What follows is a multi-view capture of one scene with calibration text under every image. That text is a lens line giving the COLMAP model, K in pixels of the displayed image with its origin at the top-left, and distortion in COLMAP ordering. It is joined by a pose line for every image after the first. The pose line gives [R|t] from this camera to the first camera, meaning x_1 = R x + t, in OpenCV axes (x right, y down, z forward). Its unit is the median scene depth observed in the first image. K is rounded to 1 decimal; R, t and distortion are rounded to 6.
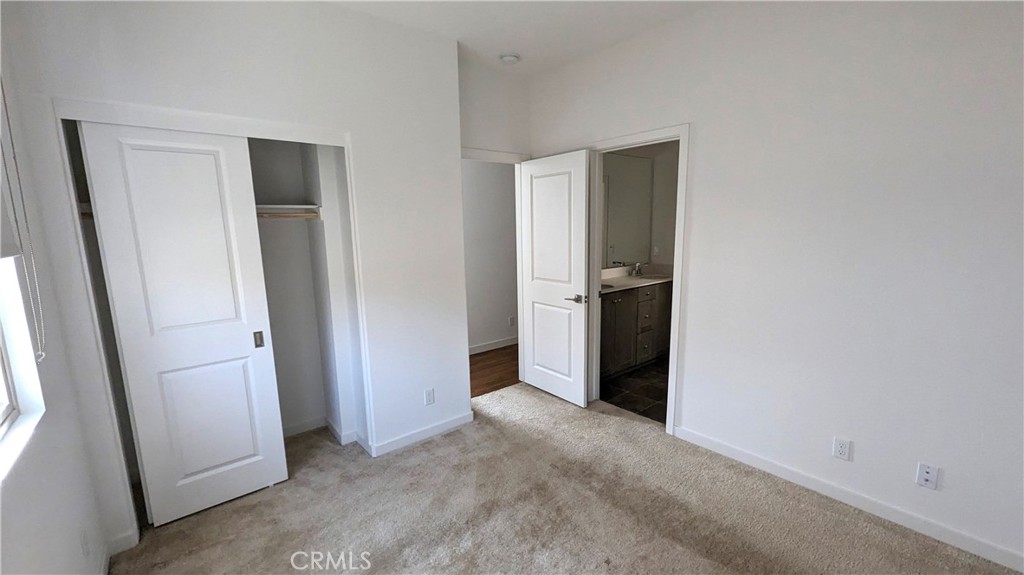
lens RADIAL K [[418.2, 0, 514.9], [0, 418.2, 287.8], [0, 0, 1]] dist [0.000533, -0.000810]
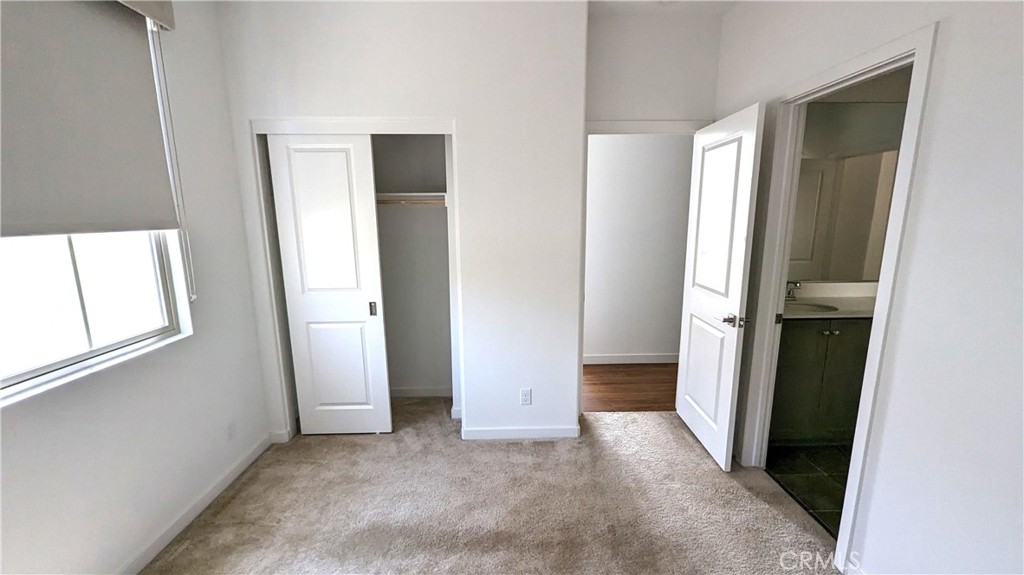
lens RADIAL K [[418.2, 0, 516.0], [0, 418.2, 291.9], [0, 0, 1]] dist [0.000533, -0.000810]
pose [[0.788992, 0.125177, -0.601517, 0.363892], [-0.102580, 0.992122, 0.071912, -0.044333], [0.605780, 0.004965, 0.795617, 0.279649]]
